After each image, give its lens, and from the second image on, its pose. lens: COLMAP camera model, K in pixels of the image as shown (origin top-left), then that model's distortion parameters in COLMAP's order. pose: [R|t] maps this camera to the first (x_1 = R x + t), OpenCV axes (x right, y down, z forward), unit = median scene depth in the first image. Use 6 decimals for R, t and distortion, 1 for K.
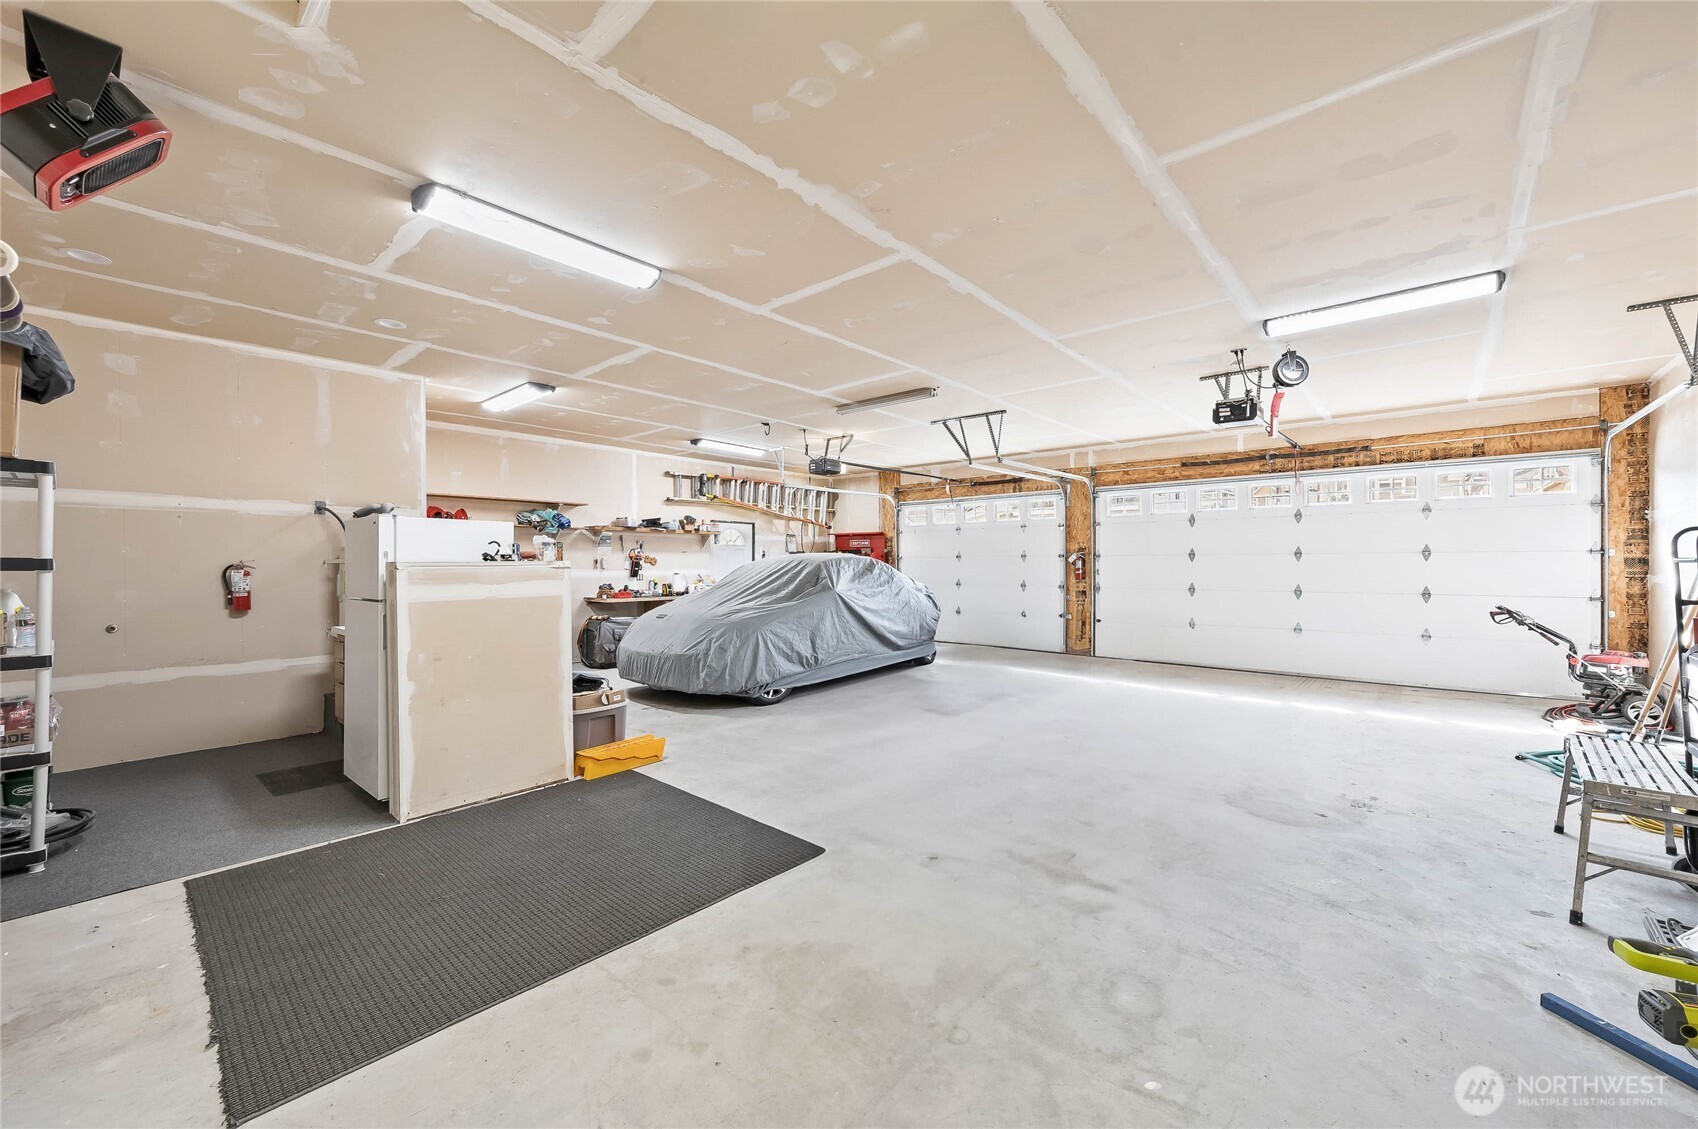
lens RADIAL K [[673.3, 0, 845.0], [0, 673.3, 559.9], [0, 0, 1]] dist [0.000215, 0.000298]
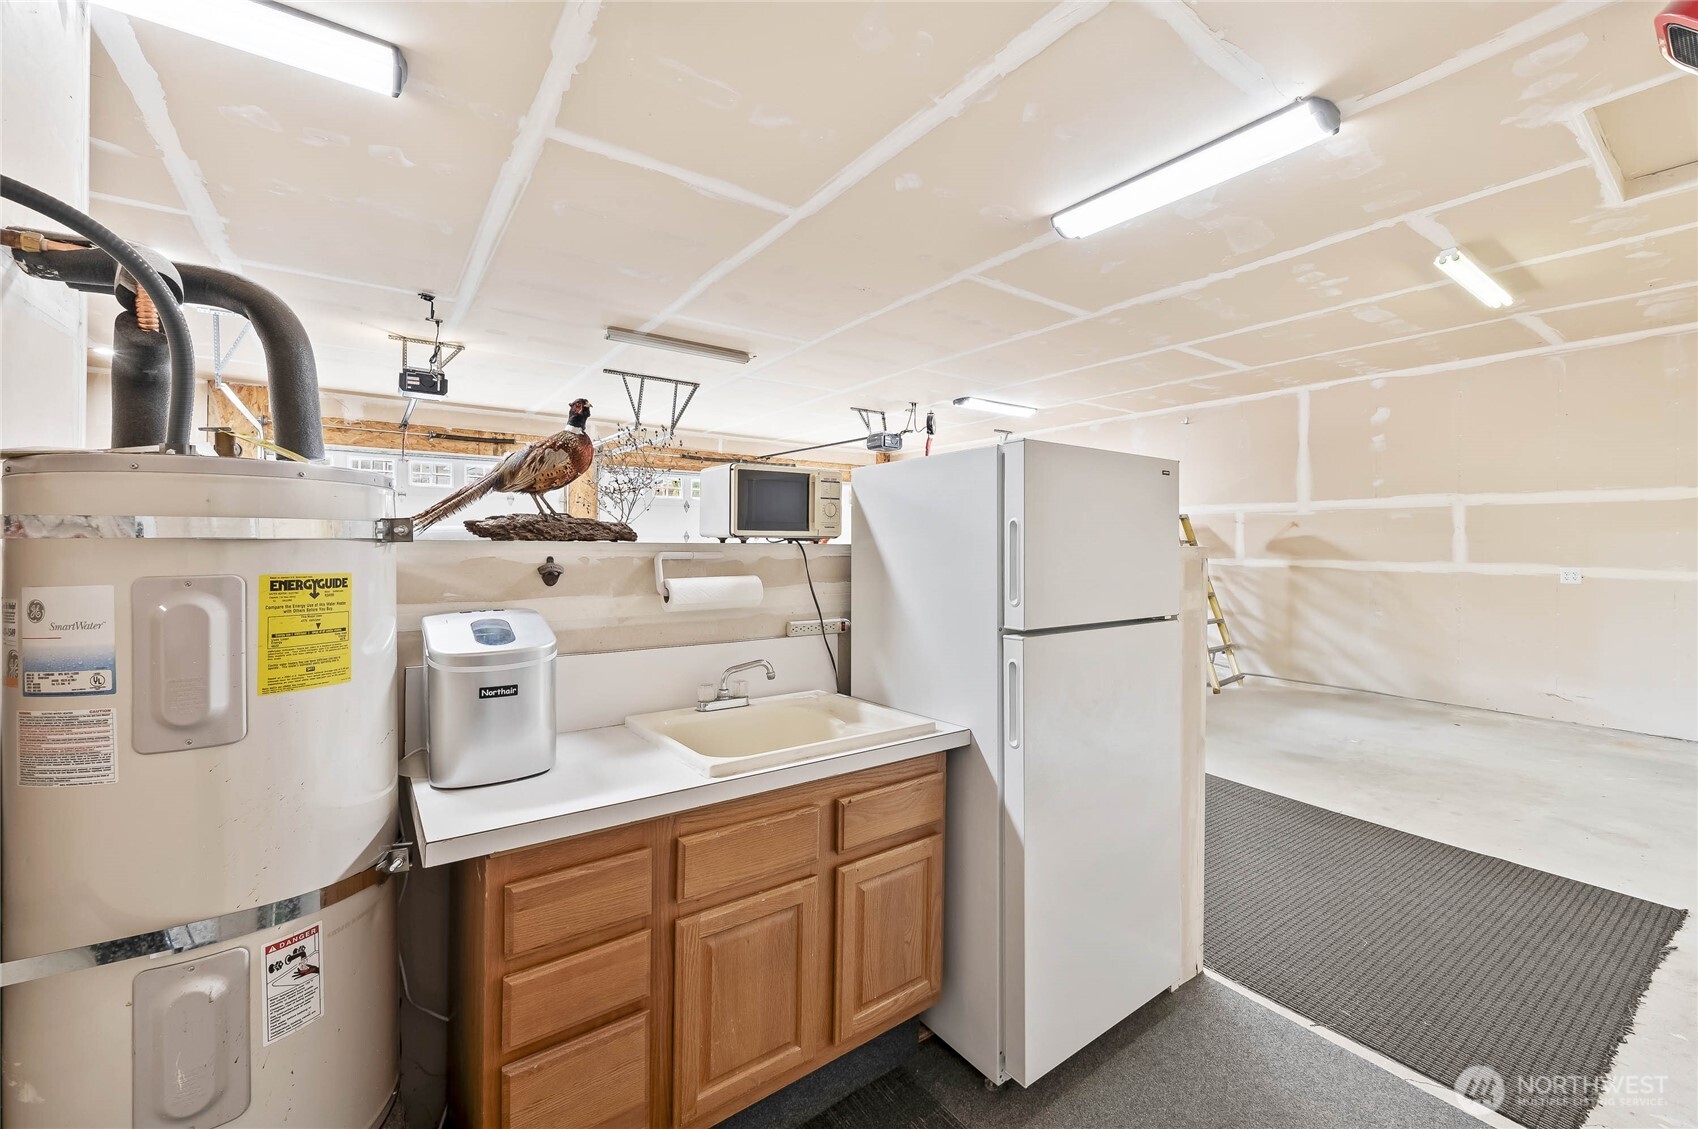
lens RADIAL K [[685.7, 0, 851.6], [0, 685.7, 535.3], [0, 0, 1]] dist [0.003627, -0.000107]
pose [[0.217845, 0.017807, 0.975821, -1.085436], [-0.013475, 0.999793, -0.015236, 0.004869], [-0.975890, -0.009830, 0.218039, 0.949902]]
